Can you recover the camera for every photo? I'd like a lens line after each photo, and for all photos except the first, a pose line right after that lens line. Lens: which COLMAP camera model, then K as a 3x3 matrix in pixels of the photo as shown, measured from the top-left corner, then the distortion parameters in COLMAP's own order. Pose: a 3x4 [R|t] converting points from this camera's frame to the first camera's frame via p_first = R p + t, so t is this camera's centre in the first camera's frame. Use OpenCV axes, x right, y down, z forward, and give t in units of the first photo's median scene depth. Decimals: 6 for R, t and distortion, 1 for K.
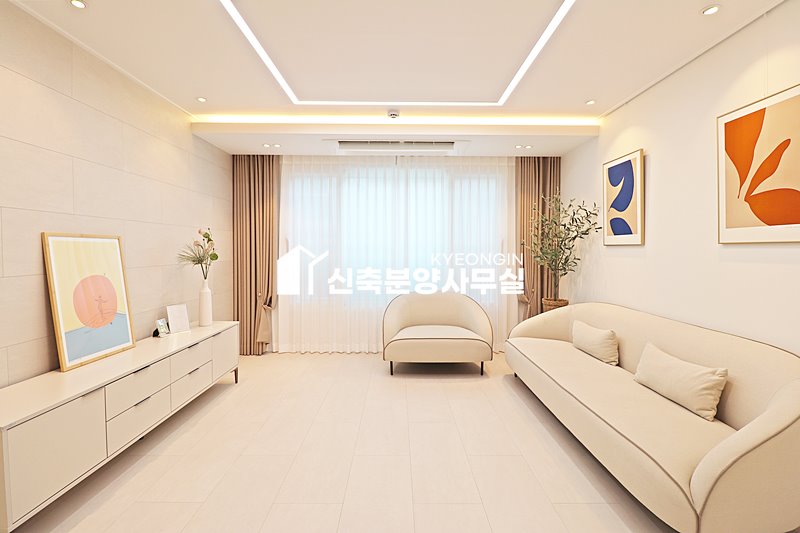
lens RADIAL K [[369.9, 0, 400.0], [0, 369.9, 259.8], [0, 0, 1]] dist [-0.000618, -0.014533]
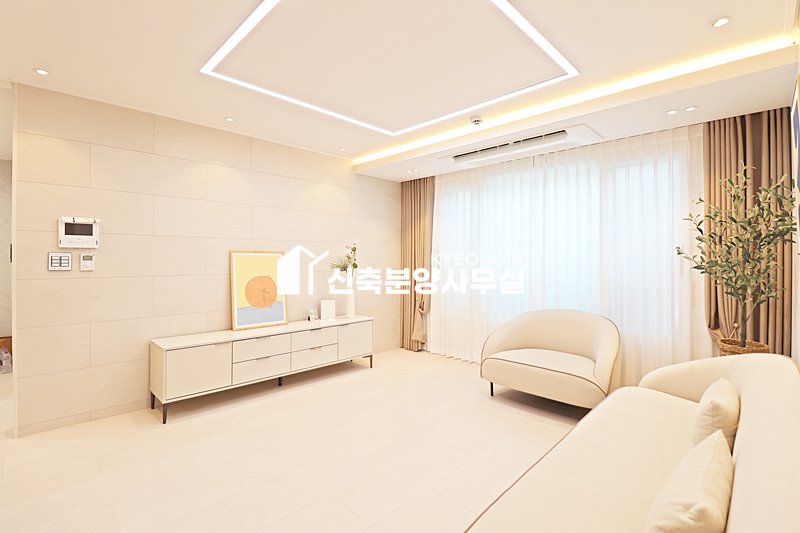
lens RADIAL K [[369.9, 0, 400.0], [0, 369.9, 259.8], [0, 0, 1]] dist [-0.000618, -0.014533]
pose [[0.701154, 0.002920, -0.713003, 0.466543], [-0.021740, 0.999614, -0.017286, -0.008847], [0.712678, 0.027621, 0.700947, 0.171579]]
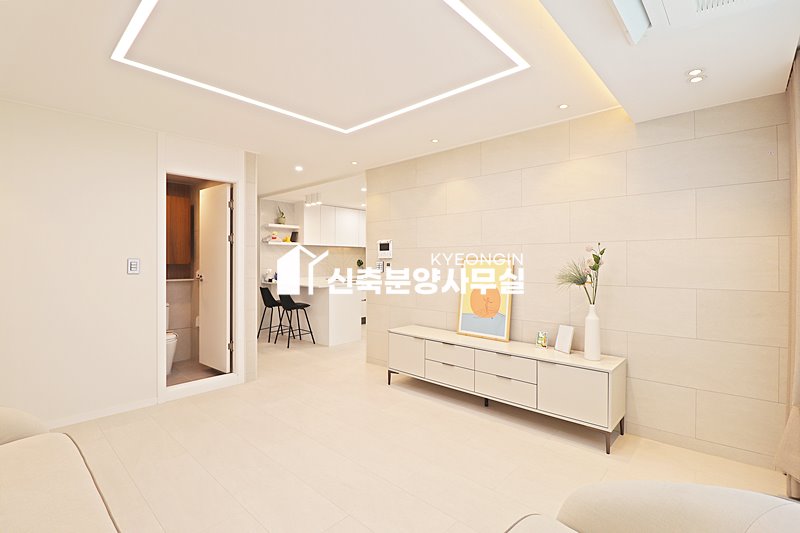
lens RADIAL K [[369.9, 0, 400.0], [0, 369.9, 259.8], [0, 0, 1]] dist [-0.000618, -0.014533]
pose [[-0.683776, -0.003501, -0.729684, 0.337035], [-0.020521, 0.999685, 0.014433, -0.045517], [0.729403, 0.024842, -0.683633, 1.087056]]
